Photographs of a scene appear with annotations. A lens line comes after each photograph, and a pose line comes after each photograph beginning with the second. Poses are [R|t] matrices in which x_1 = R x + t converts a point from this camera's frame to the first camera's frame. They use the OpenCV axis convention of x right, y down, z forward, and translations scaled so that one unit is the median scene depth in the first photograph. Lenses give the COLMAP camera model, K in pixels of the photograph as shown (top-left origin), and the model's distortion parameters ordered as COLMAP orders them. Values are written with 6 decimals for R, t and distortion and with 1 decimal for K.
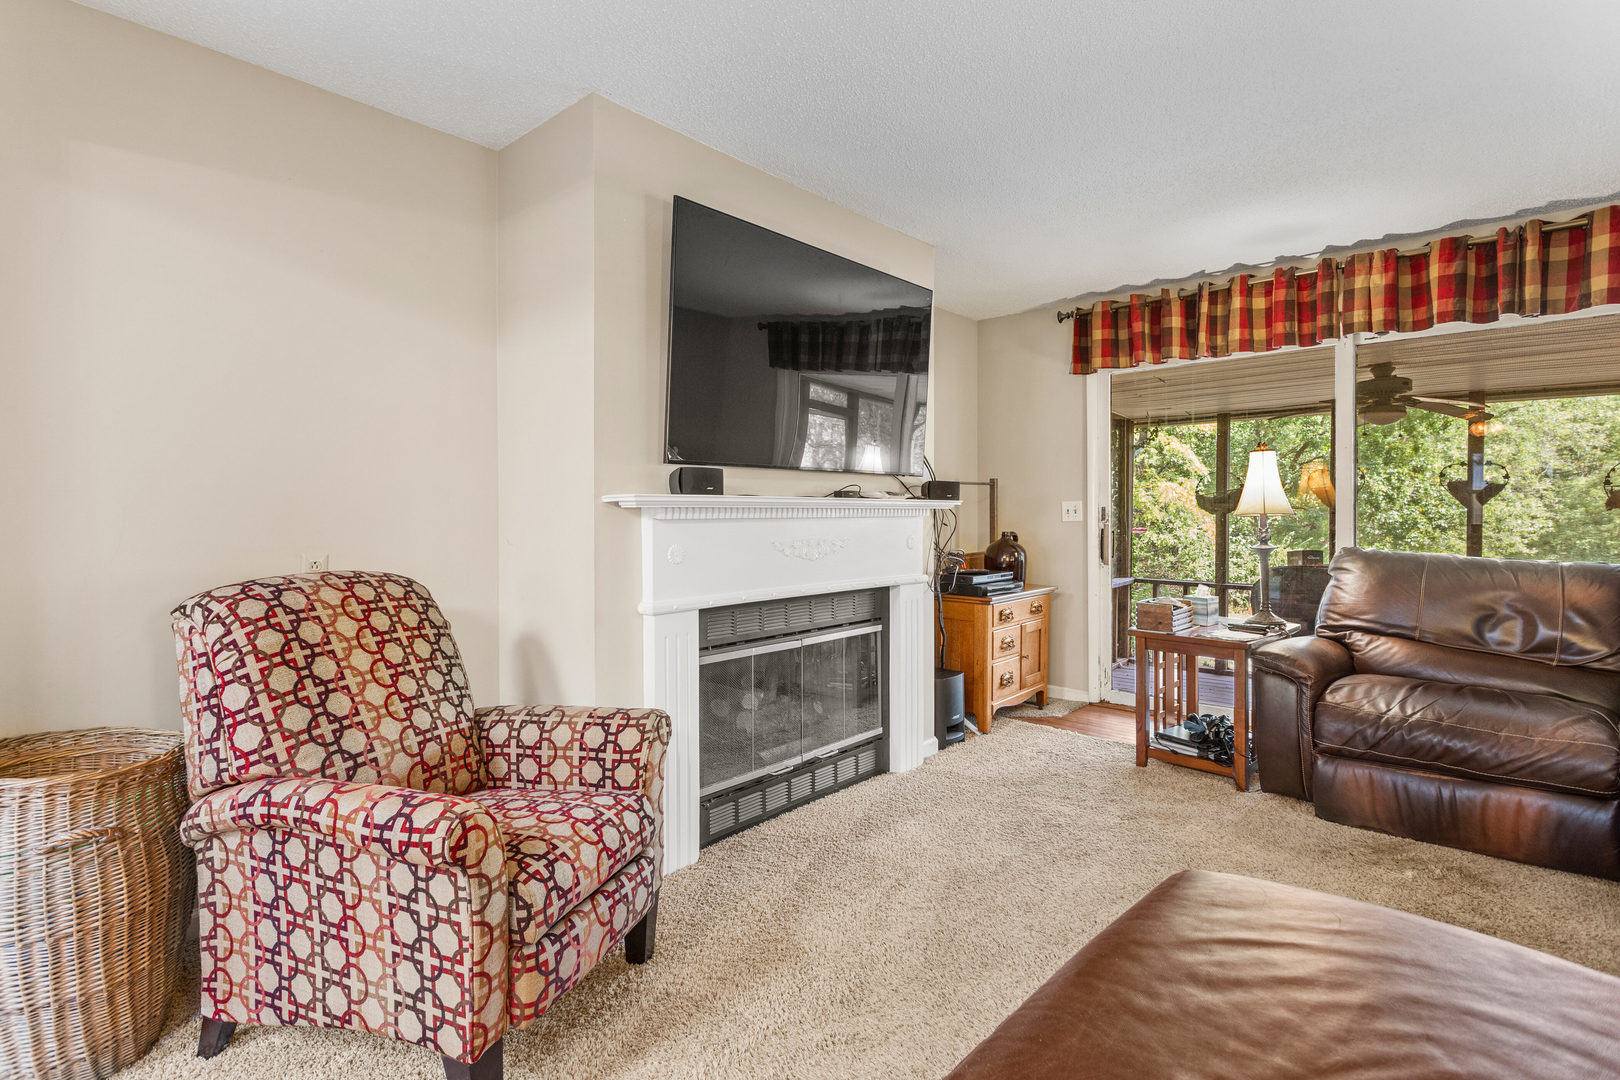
lens RADIAL K [[783.4, 0, 786.5], [0, 783.4, 523.5], [0, 0, 1]] dist [0.001869, 0.000476]
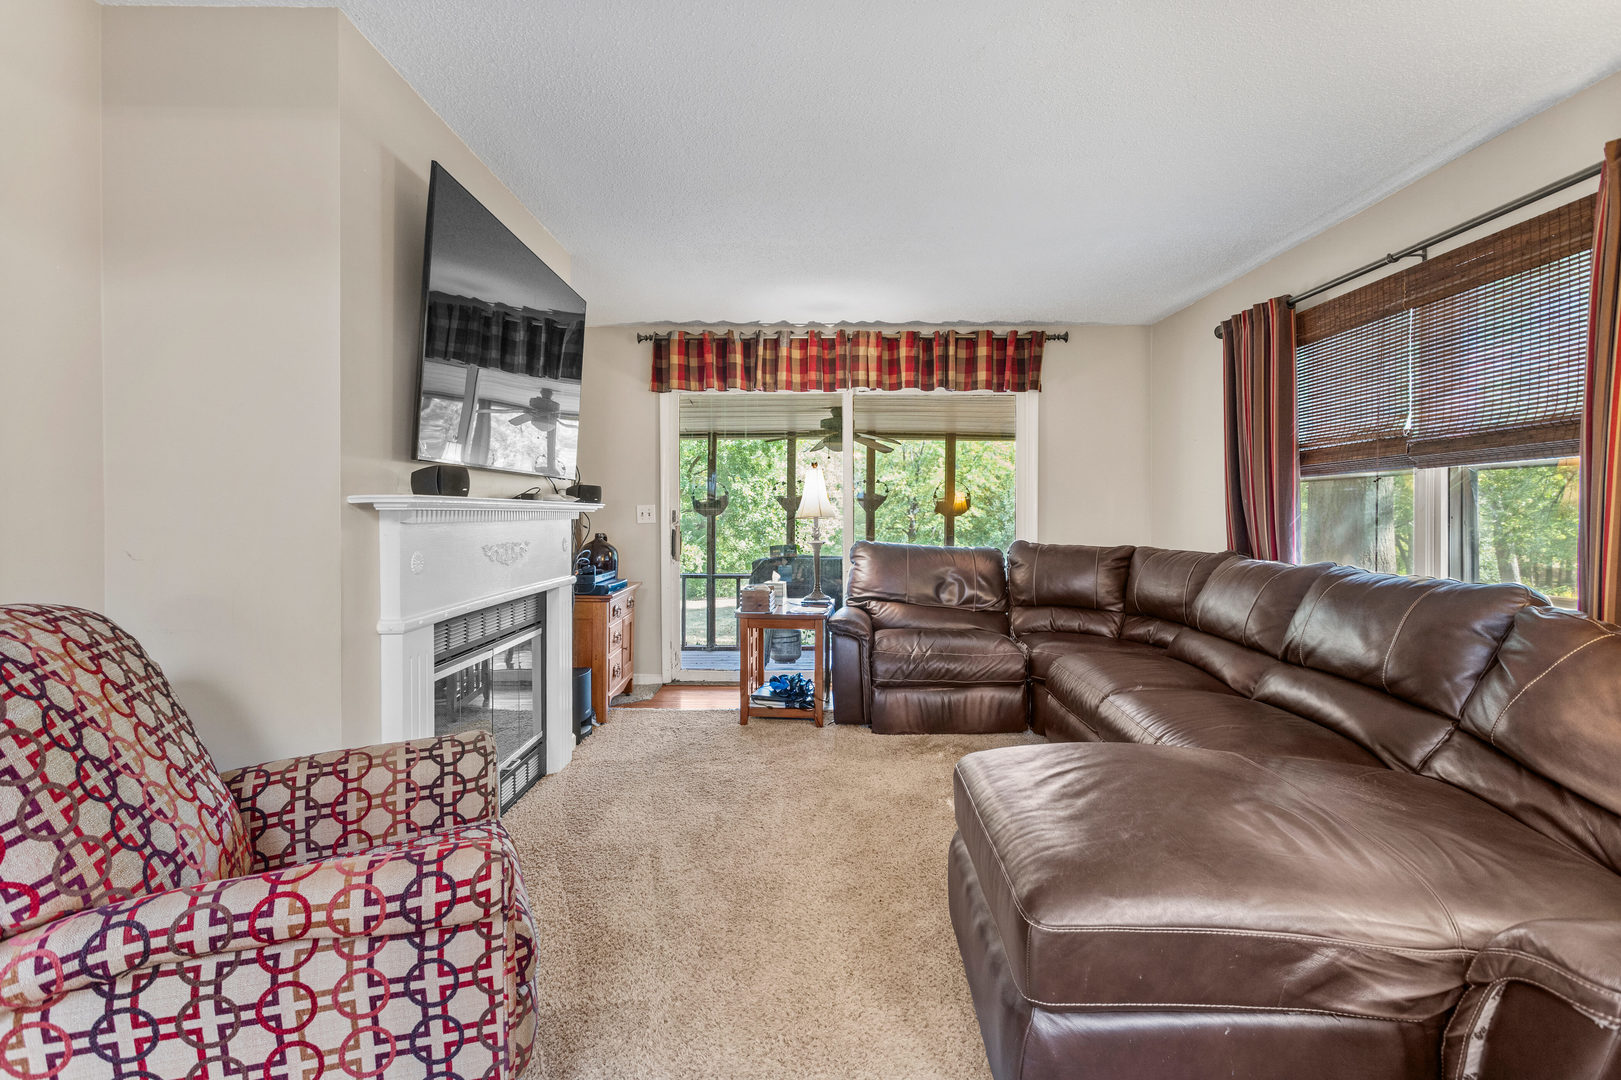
lens RADIAL K [[783.9, 0, 801.3], [0, 783.9, 524.6], [0, 0, 1]] dist [0.001869, 0.000476]
pose [[0.741255, -0.005975, 0.671197, -0.322067], [0.005957, 0.999980, 0.002322, -0.002640], [-0.671197, 0.002277, 0.741276, 0.042219]]
